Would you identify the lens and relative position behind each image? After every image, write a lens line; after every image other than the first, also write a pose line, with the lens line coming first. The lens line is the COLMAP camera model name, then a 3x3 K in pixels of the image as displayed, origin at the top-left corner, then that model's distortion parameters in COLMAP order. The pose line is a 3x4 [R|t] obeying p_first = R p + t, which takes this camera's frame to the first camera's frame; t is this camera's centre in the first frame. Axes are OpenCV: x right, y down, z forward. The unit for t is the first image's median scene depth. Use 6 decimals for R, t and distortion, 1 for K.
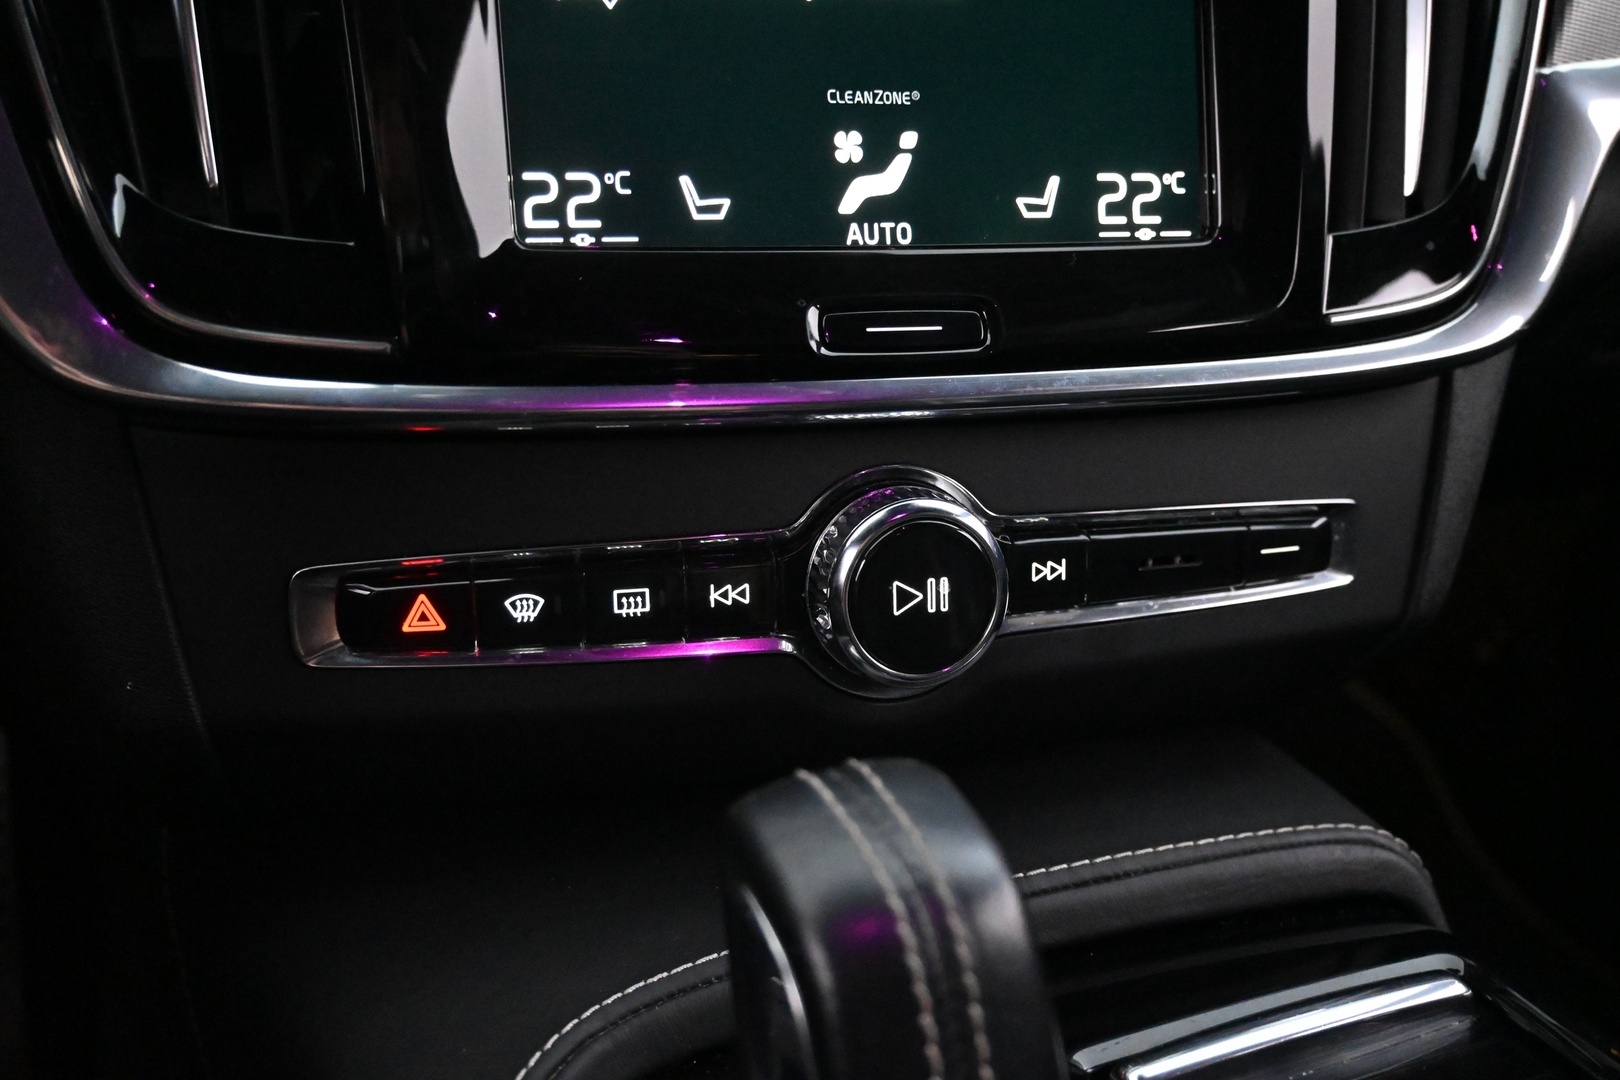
lens RADIAL K [[1426.7, 0, 800.5], [0, 1426.7, 549.2], [0, 0, 1]] dist [-0.013201, 0.000785]
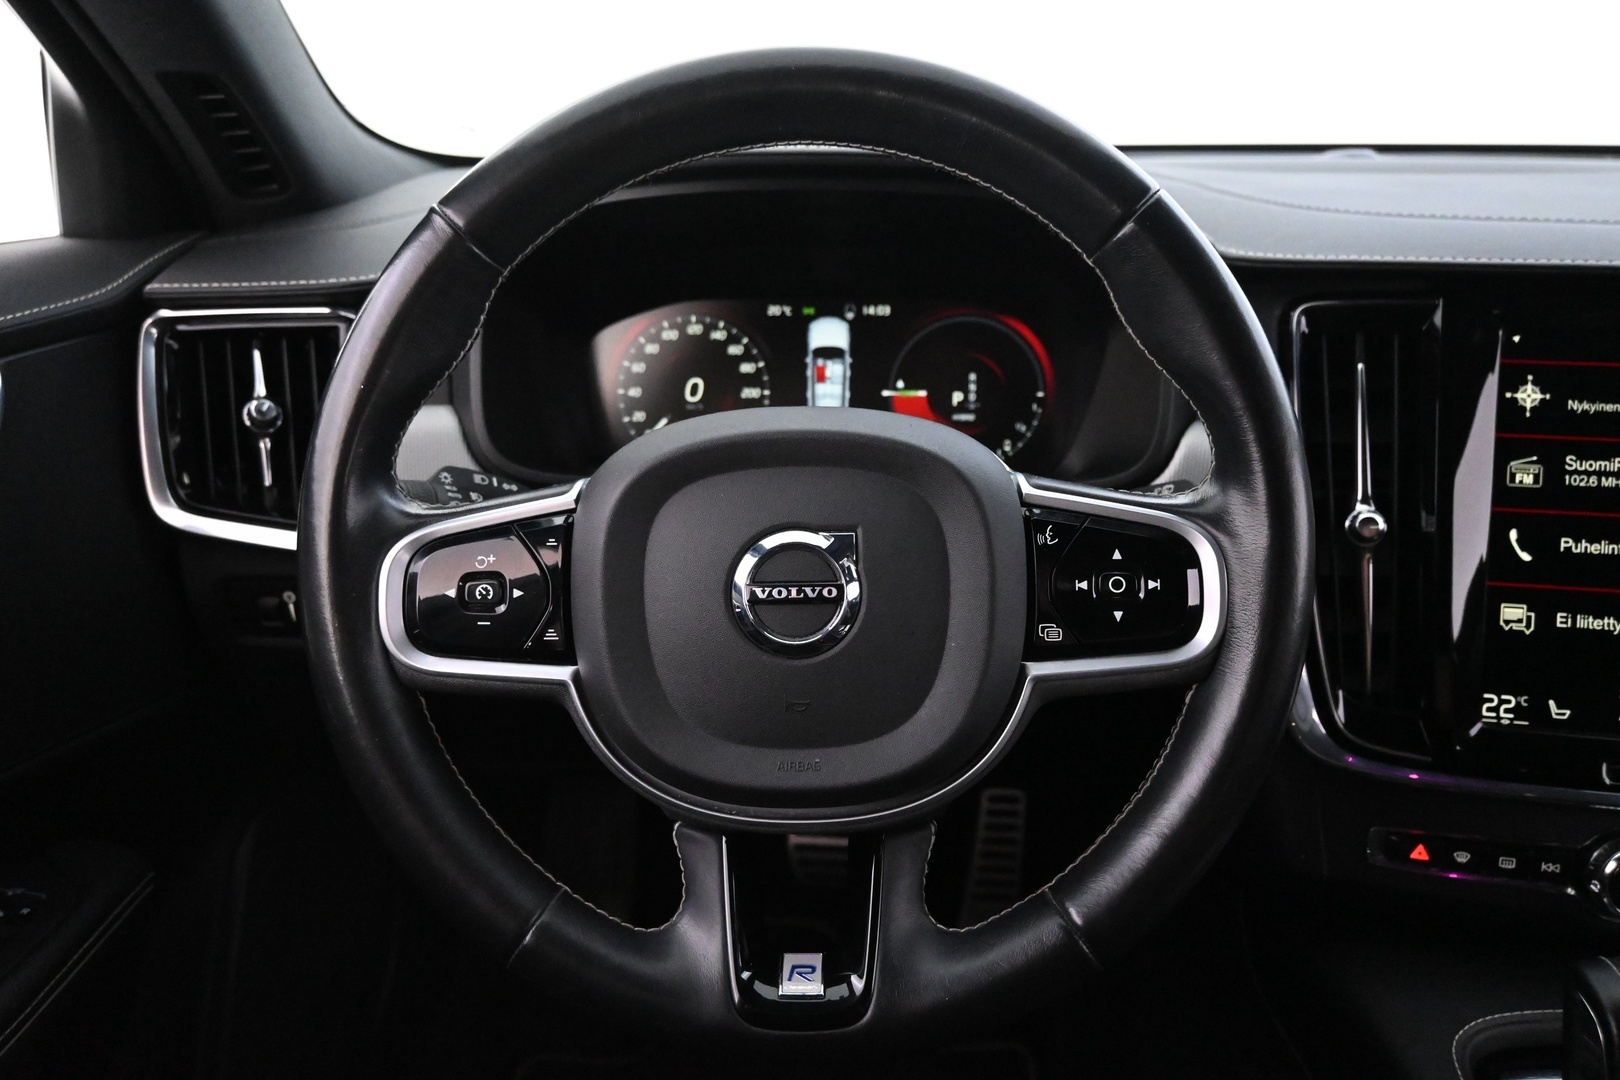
lens RADIAL K [[1218.8, 0, 810.0], [0, 1218.8, 530.2], [0, 0, 1]] dist [-0.029212, 0.021504]
pose [[0.899005, 0.105219, -0.425110, -0.377720], [-0.132426, 0.990579, -0.034871, -0.306654], [0.417436, 0.087645, 0.904470, -1.496252]]
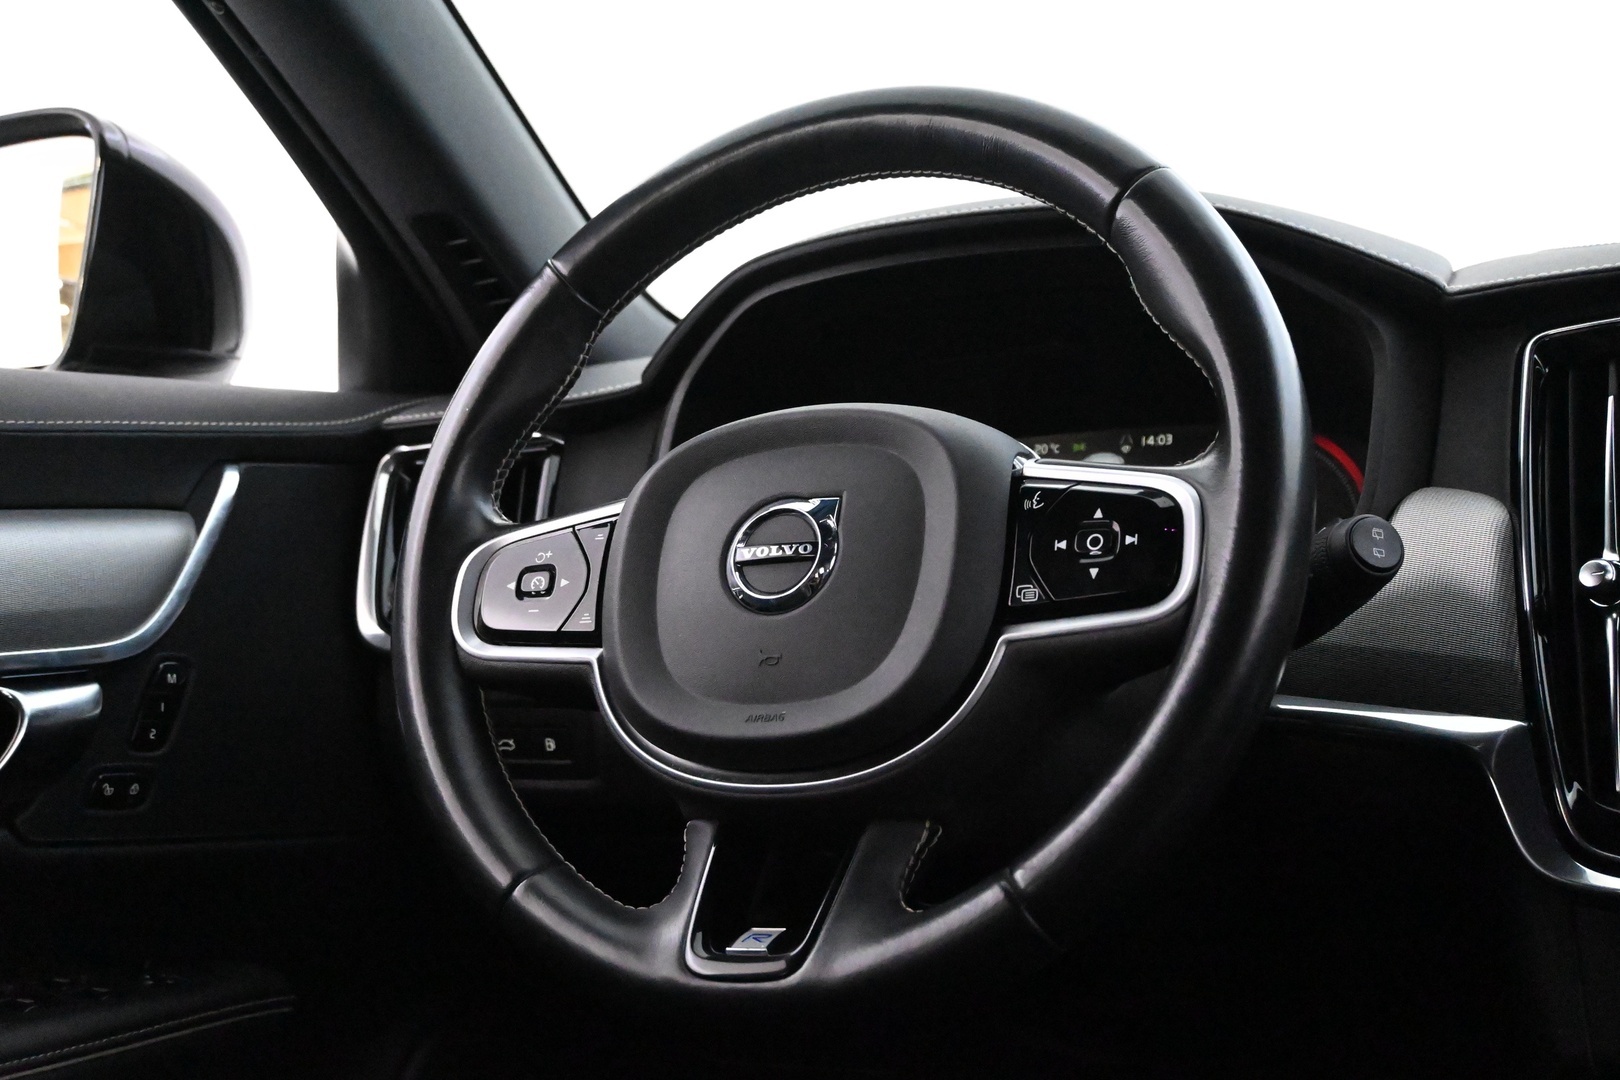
lens RADIAL K [[2160.0, 0, 814.4], [0, 2160.0, 545.2], [0, 0, 1]] dist [-0.018742, 0.000000]
pose [[0.620865, -0.073747, -0.780441, 1.242494], [-0.227231, 0.935892, -0.269205, 0.485404], [0.750262, 0.344480, 0.564305, -1.663657]]
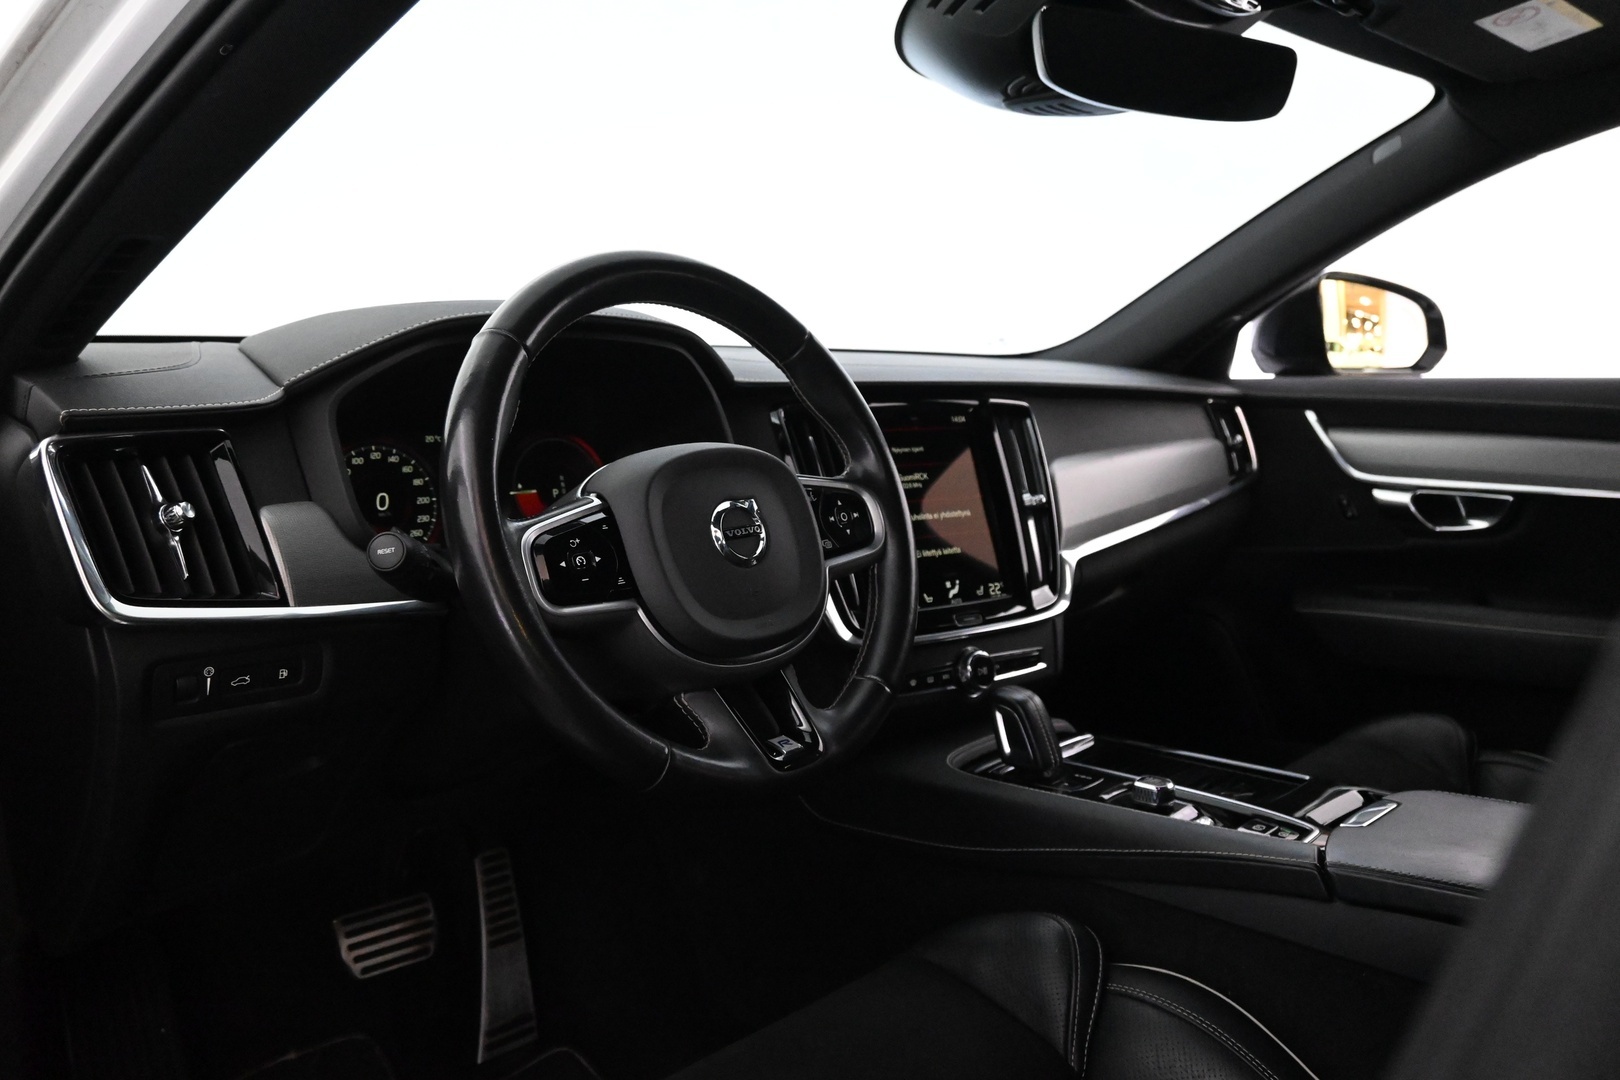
lens RADIAL K [[1265.0, 0, 804.5], [0, 1265.0, 541.4], [0, 0, 1]] dist [-0.022706, -0.001704]
pose [[0.923670, -0.082583, 0.374185, -2.073543], [0.170173, 0.963328, -0.207461, 0.400716], [-0.343330, 0.255302, 0.903850, -2.851427]]
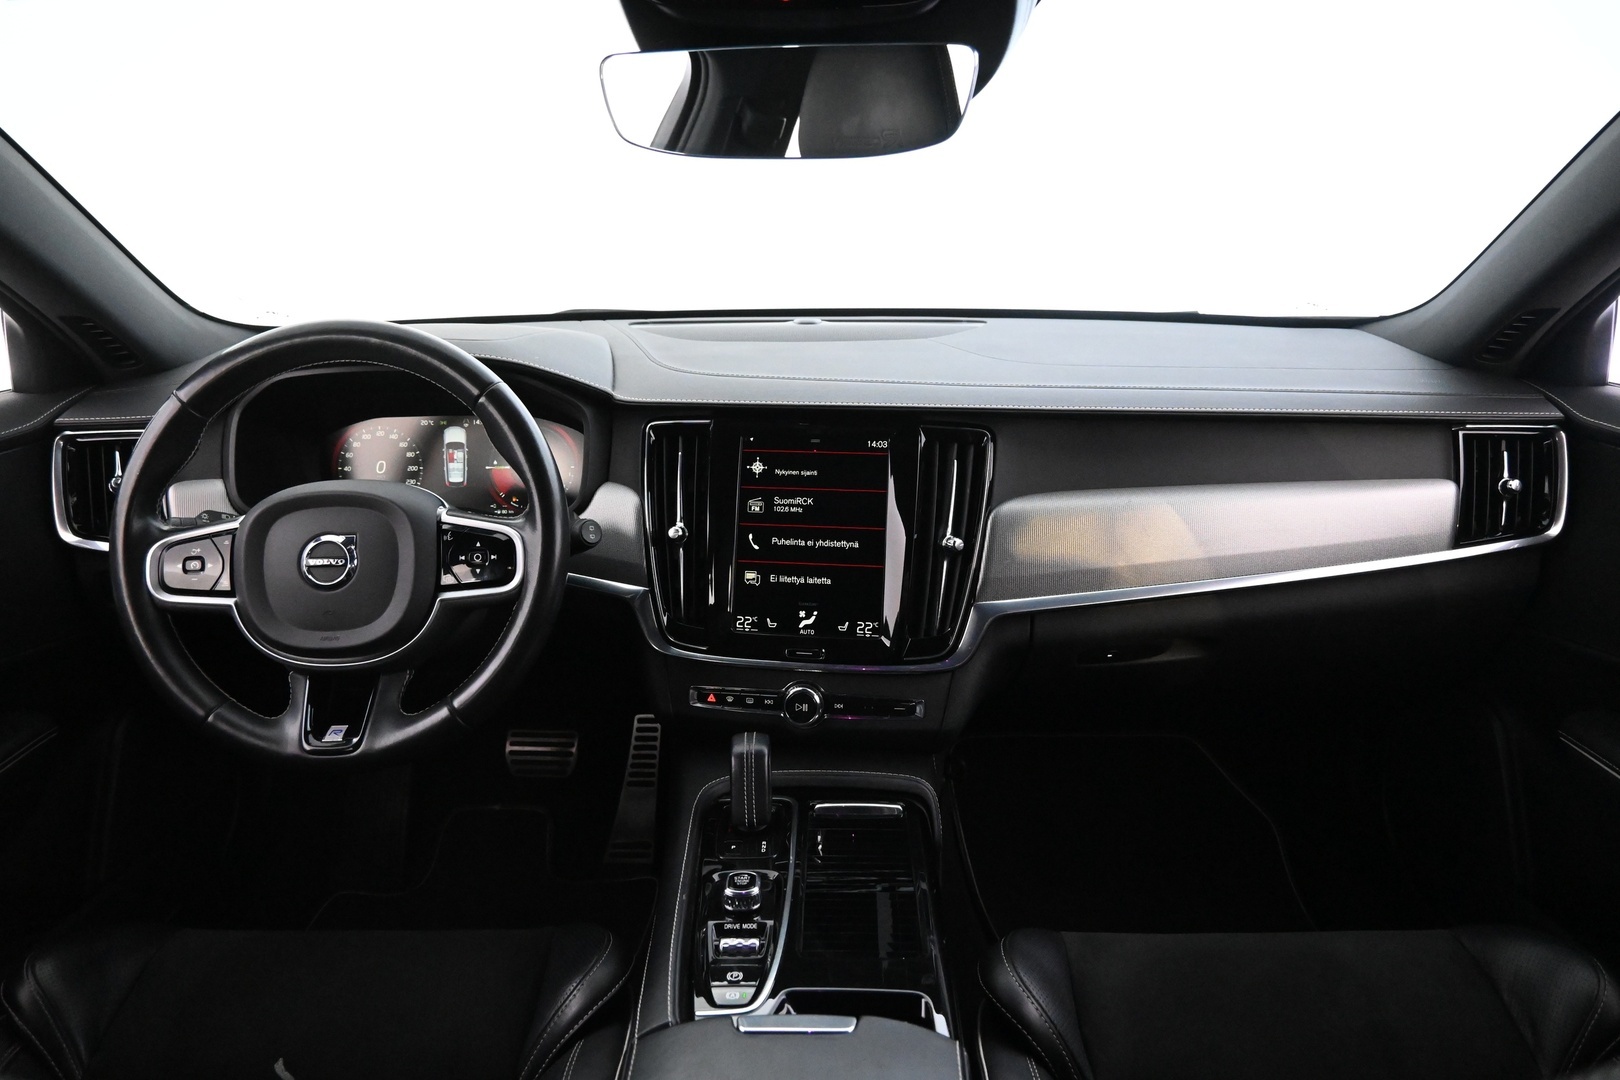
lens RADIAL K [[1091.7, 0, 817.2], [0, 1091.7, 538.3], [0, 0, 1]] dist [-0.017790, -0.006863]
pose [[0.919635, 0.076703, -0.385212, 1.528037], [-0.112510, 0.991092, -0.071257, -0.282509], [0.376315, 0.108871, 0.920073, -2.498506]]
